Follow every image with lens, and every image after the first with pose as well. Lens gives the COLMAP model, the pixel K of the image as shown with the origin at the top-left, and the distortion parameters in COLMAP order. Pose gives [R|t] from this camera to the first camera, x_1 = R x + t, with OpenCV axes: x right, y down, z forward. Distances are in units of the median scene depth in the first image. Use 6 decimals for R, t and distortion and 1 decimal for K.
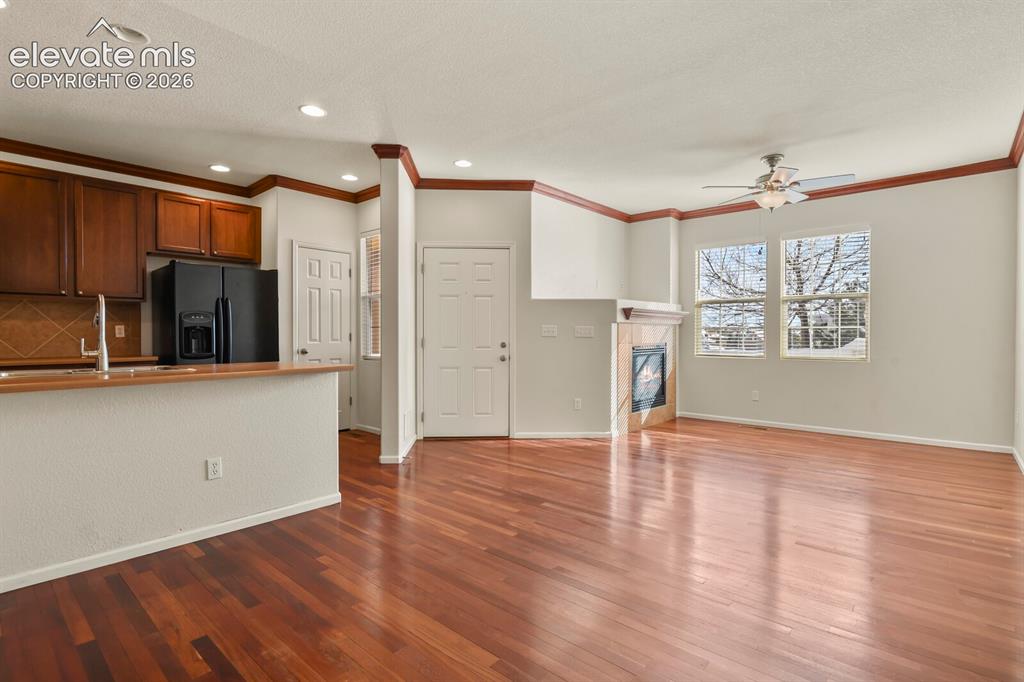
lens RADIAL K [[494.8, 0, 516.1], [0, 494.8, 338.6], [0, 0, 1]] dist [-0.001556, -0.004440]
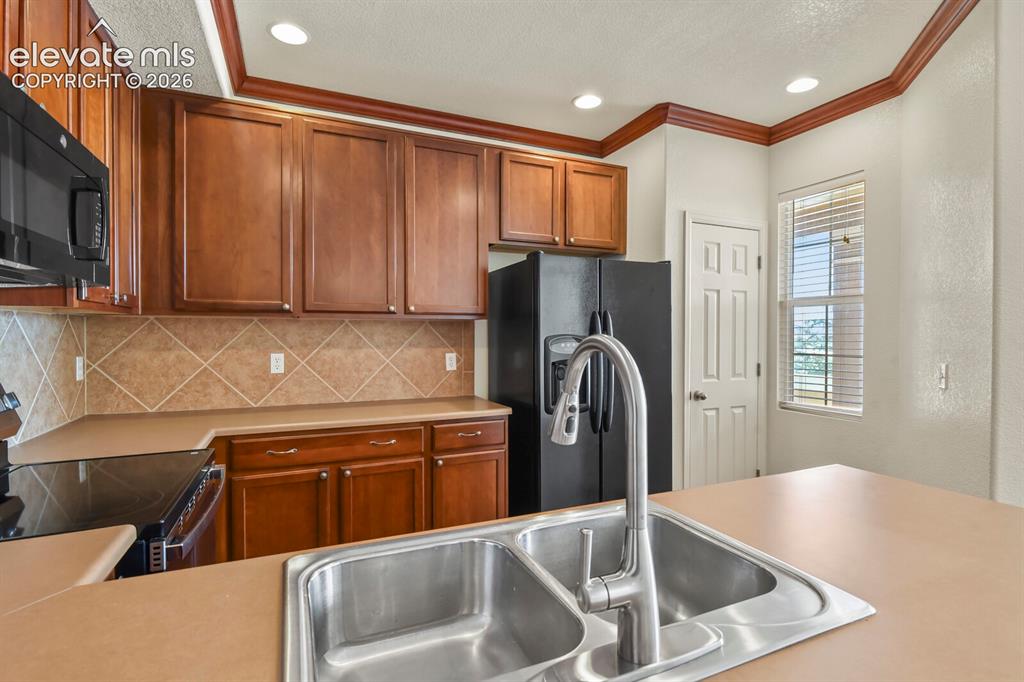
lens RADIAL K [[494.8, 0, 519.0], [0, 494.8, 338.2], [0, 0, 1]] dist [-0.001556, -0.004440]
pose [[0.910526, 0.006661, -0.413399, -0.383868], [-0.006367, 0.999978, 0.002089, -0.044539], [0.413403, 0.000730, 0.910548, 0.364932]]
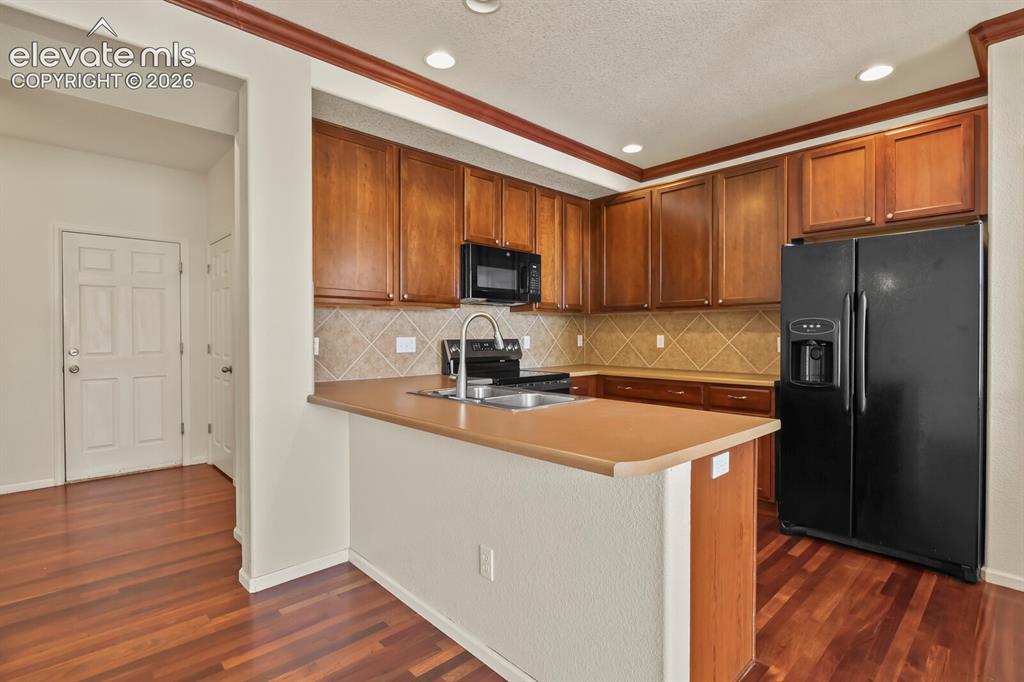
lens RADIAL K [[494.8, 0, 517.3], [0, 494.8, 338.5], [0, 0, 1]] dist [-0.001556, -0.004440]
pose [[-0.085543, 0.007945, -0.996303, 0.026433], [-0.011199, 0.999897, 0.008935, -0.024376], [0.996272, 0.011922, -0.085446, 0.572382]]
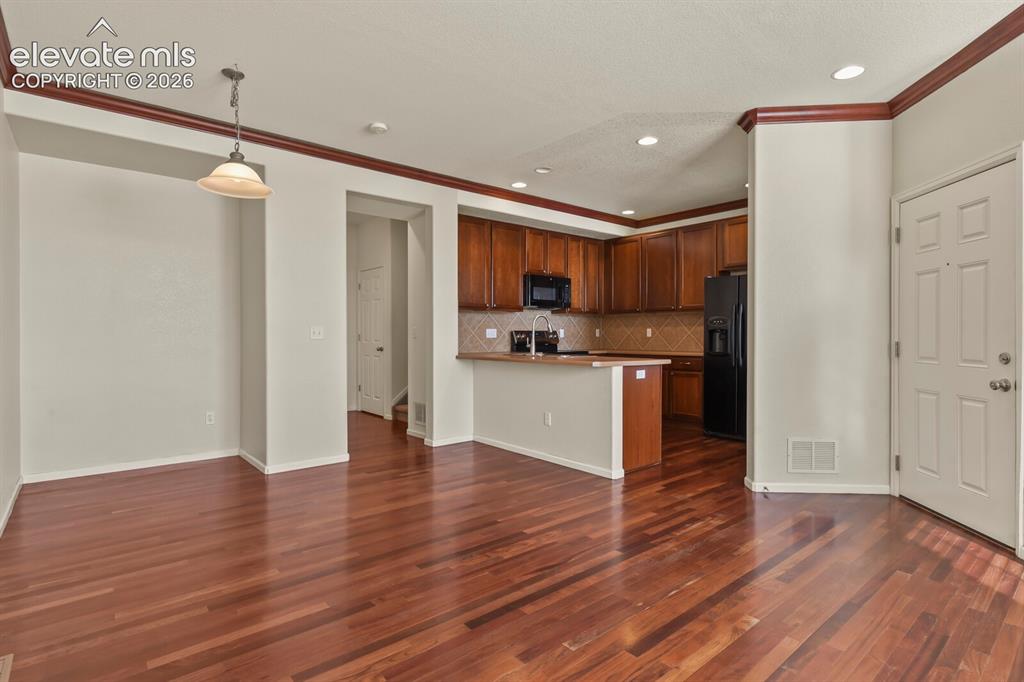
lens RADIAL K [[511.7, 0, 518.7], [0, 511.7, 336.1], [0, 0, 1]] dist [0.004407, -0.001885]
pose [[-0.140593, 0.001074, -0.990067, 0.547407], [-0.011788, 0.999927, 0.002759, -0.005055], [0.989997, 0.012059, -0.140570, 0.594016]]
